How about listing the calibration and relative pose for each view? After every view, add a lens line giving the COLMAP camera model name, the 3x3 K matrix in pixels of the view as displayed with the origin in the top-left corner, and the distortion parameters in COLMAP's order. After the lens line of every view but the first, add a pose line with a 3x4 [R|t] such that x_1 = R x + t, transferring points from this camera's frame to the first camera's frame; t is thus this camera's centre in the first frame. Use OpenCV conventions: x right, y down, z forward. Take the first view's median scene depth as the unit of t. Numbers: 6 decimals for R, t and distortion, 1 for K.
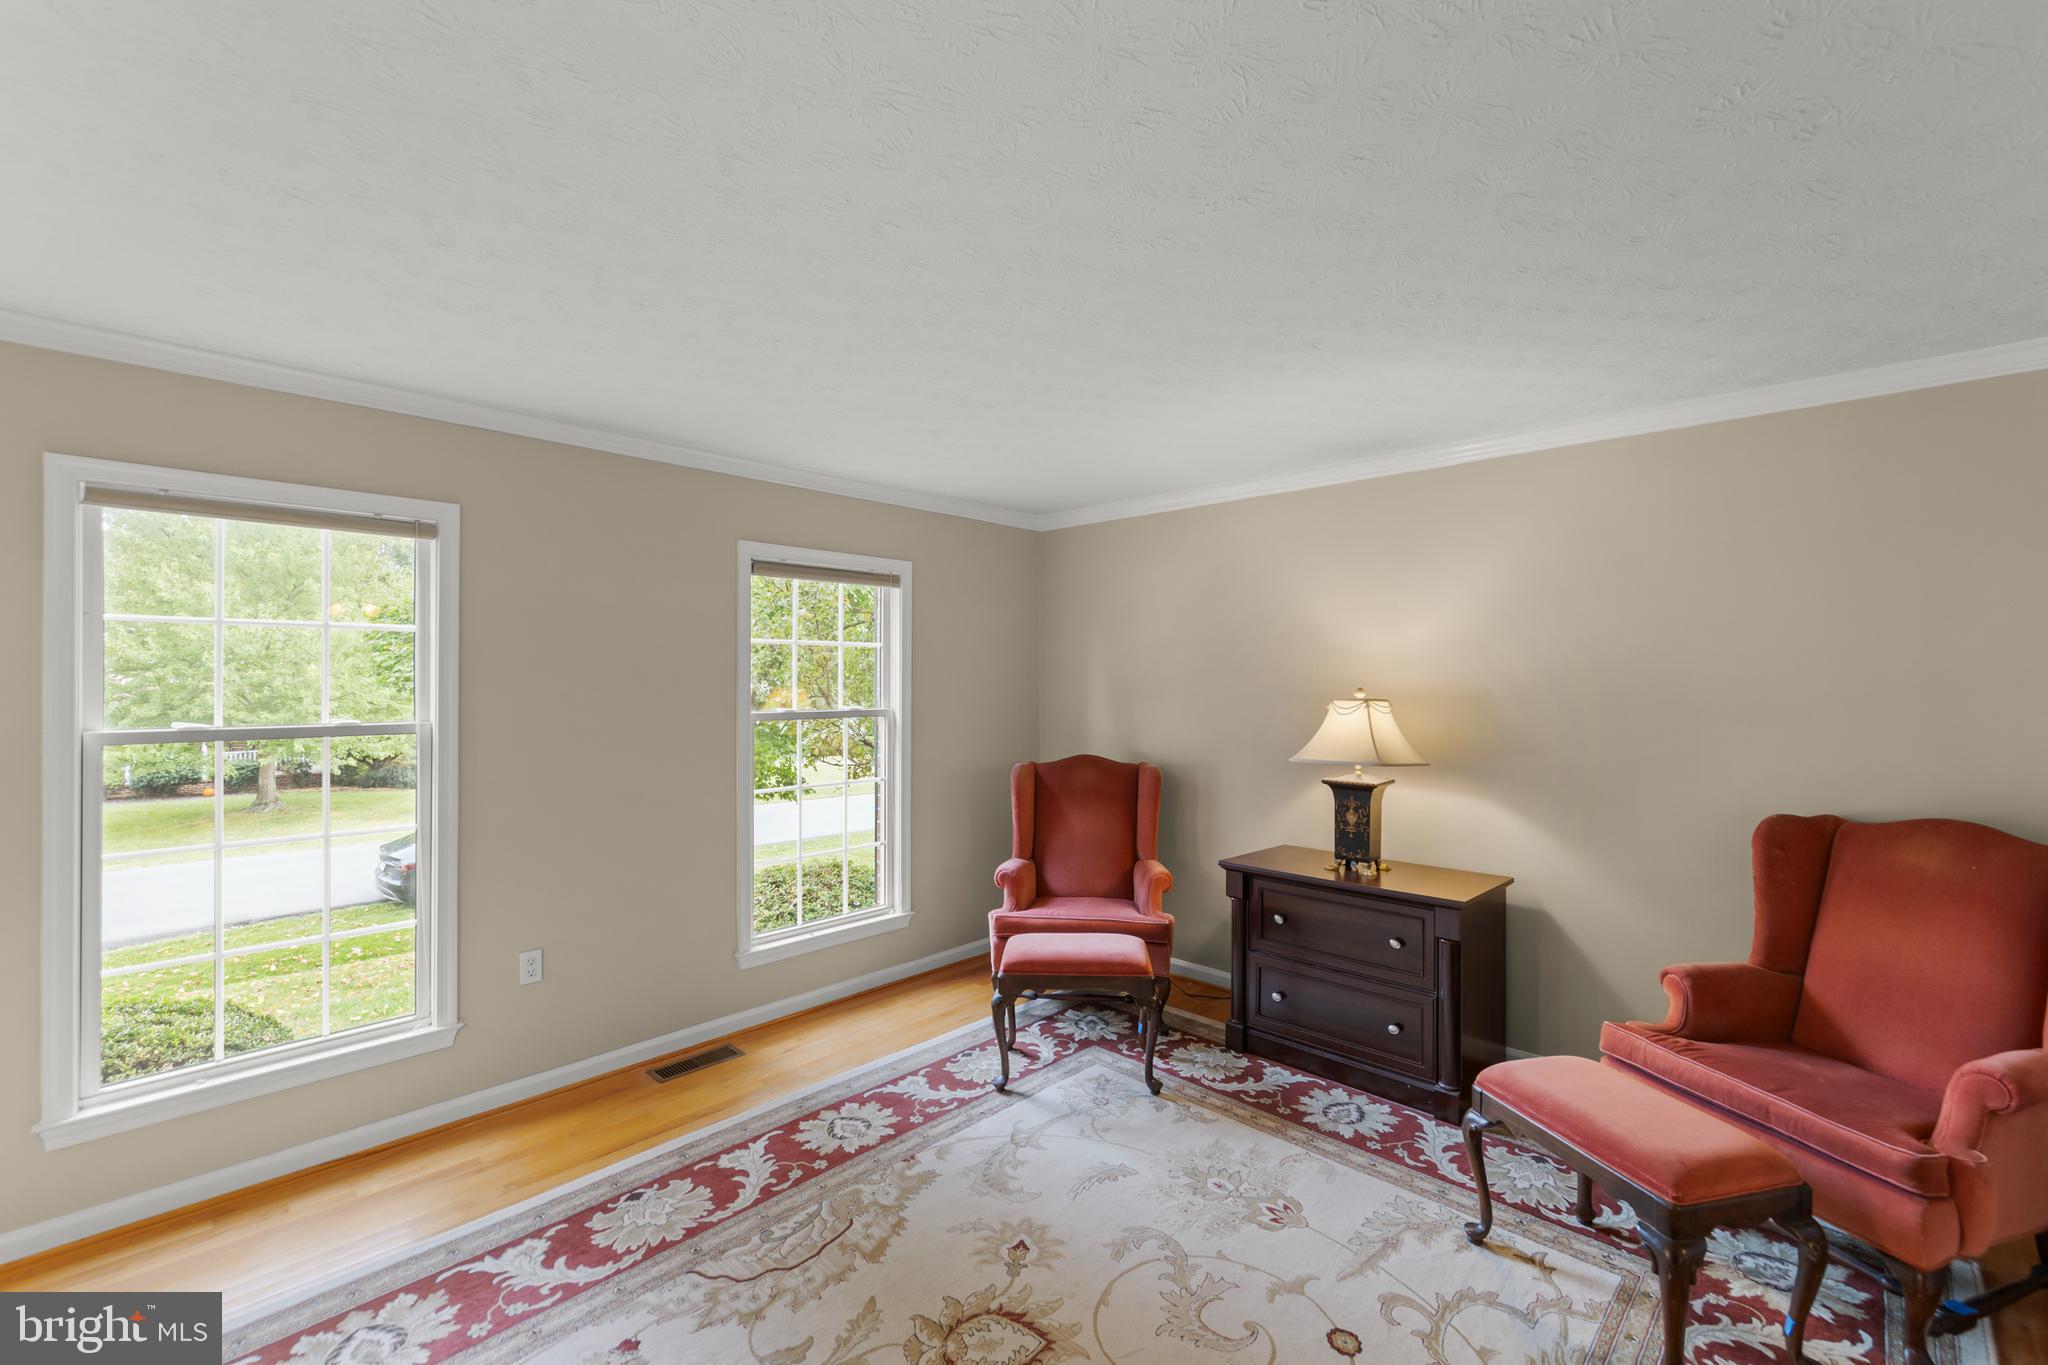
lens RADIAL K [[880.4, 0, 1027.8], [0, 880.4, 691.4], [0, 0, 1]] dist [0.001869, 0.000244]
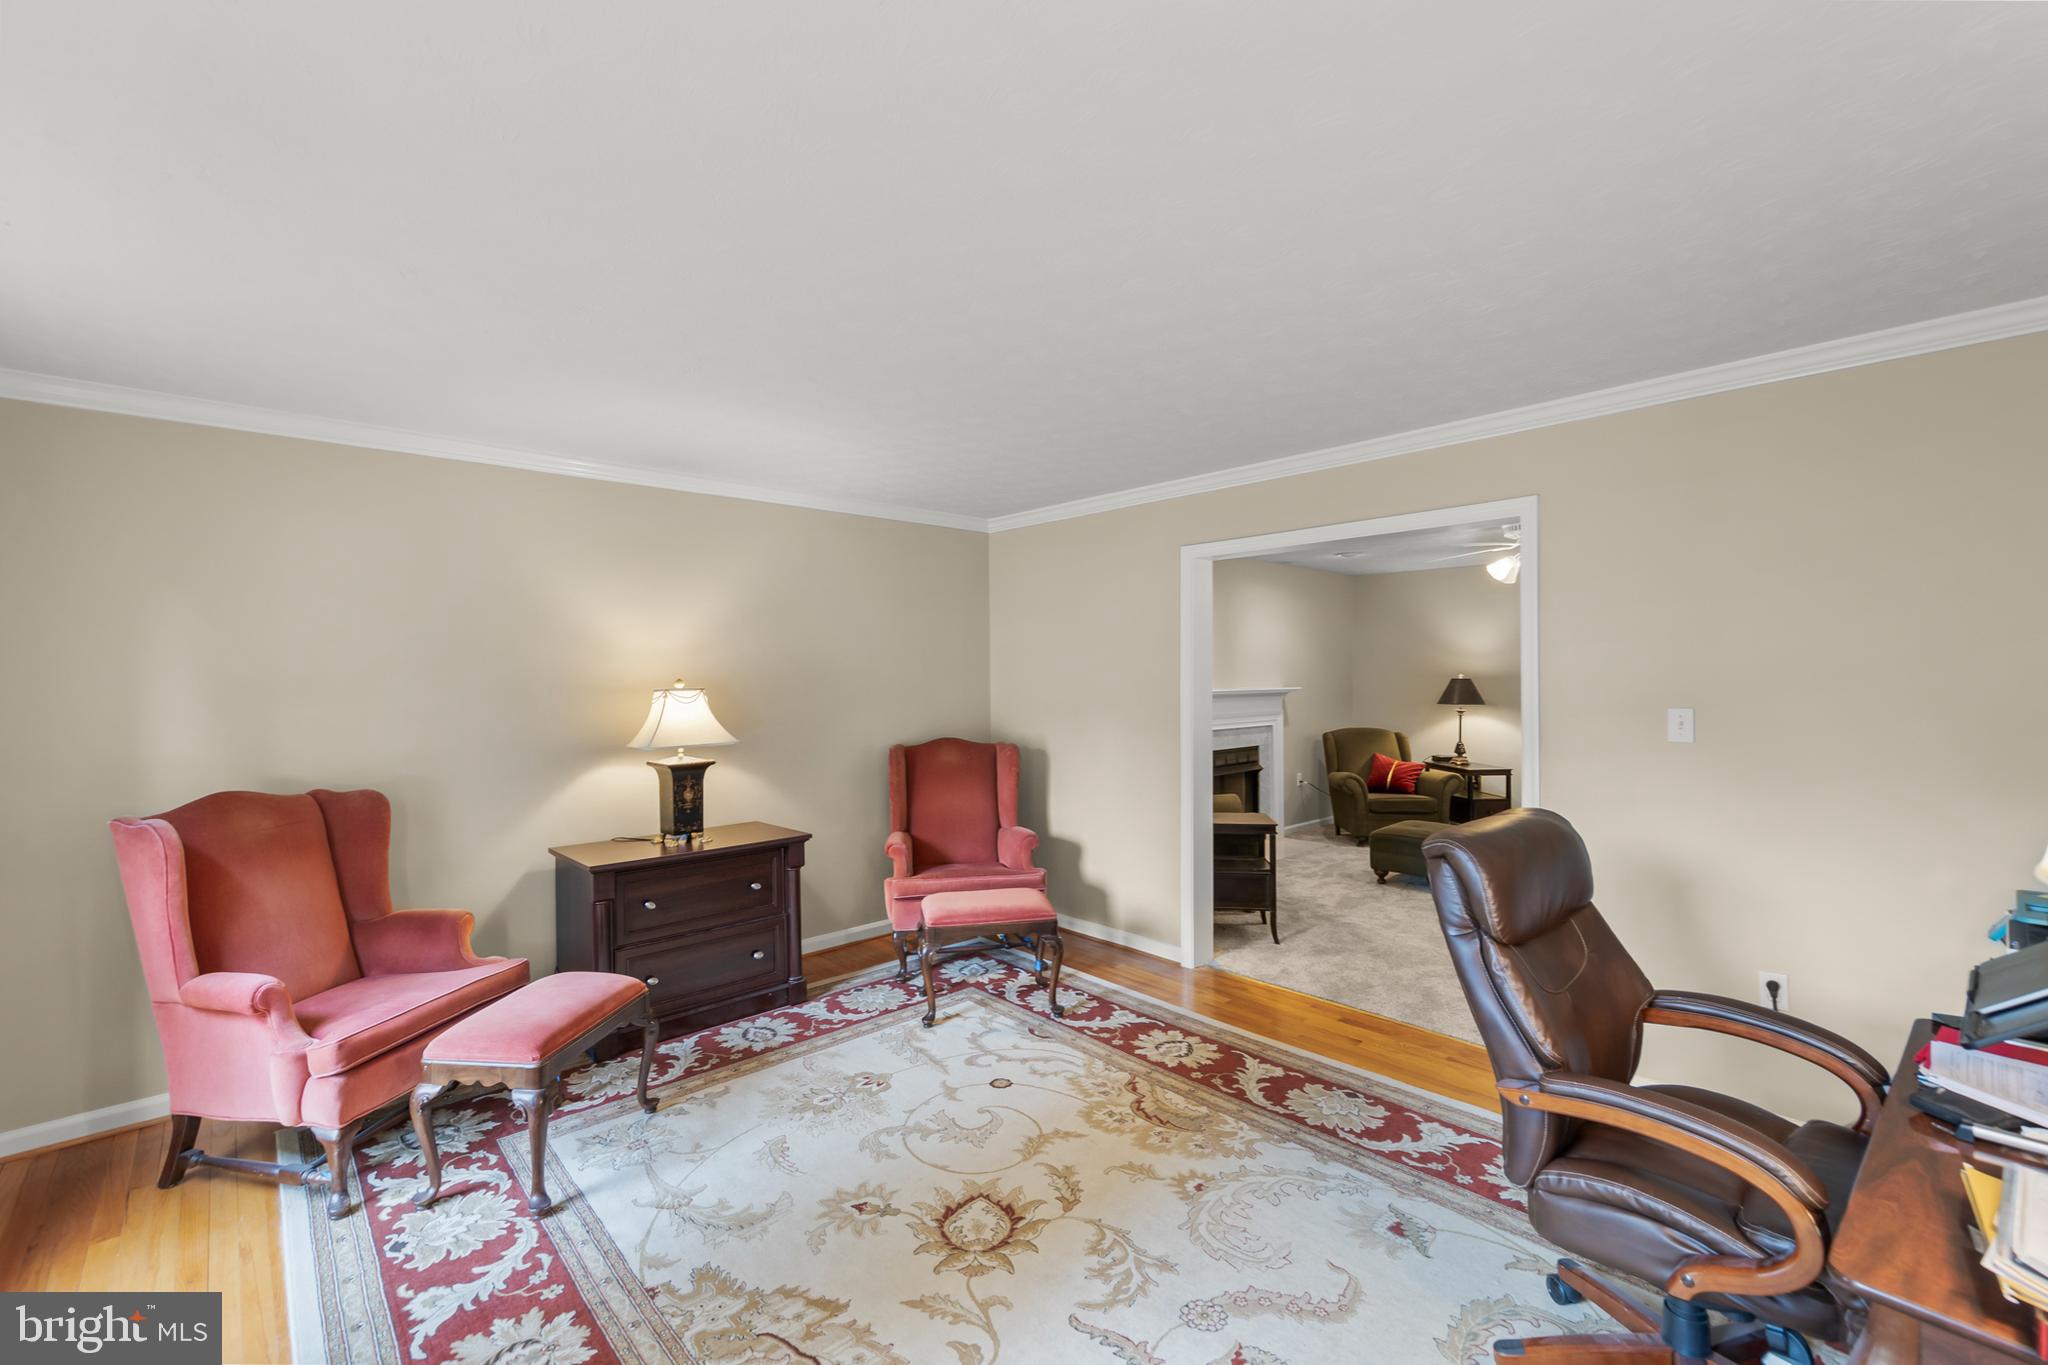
lens RADIAL K [[888.9, 0, 1024.0], [0, 888.9, 682.5], [0, 0, 1]] dist [-0.000585, -0.000039]
pose [[0.041506, -0.015436, 0.999019, -0.800078], [0.023547, 0.999618, 0.014467, -0.006239], [-0.998861, 0.022923, 0.041853, 0.566273]]
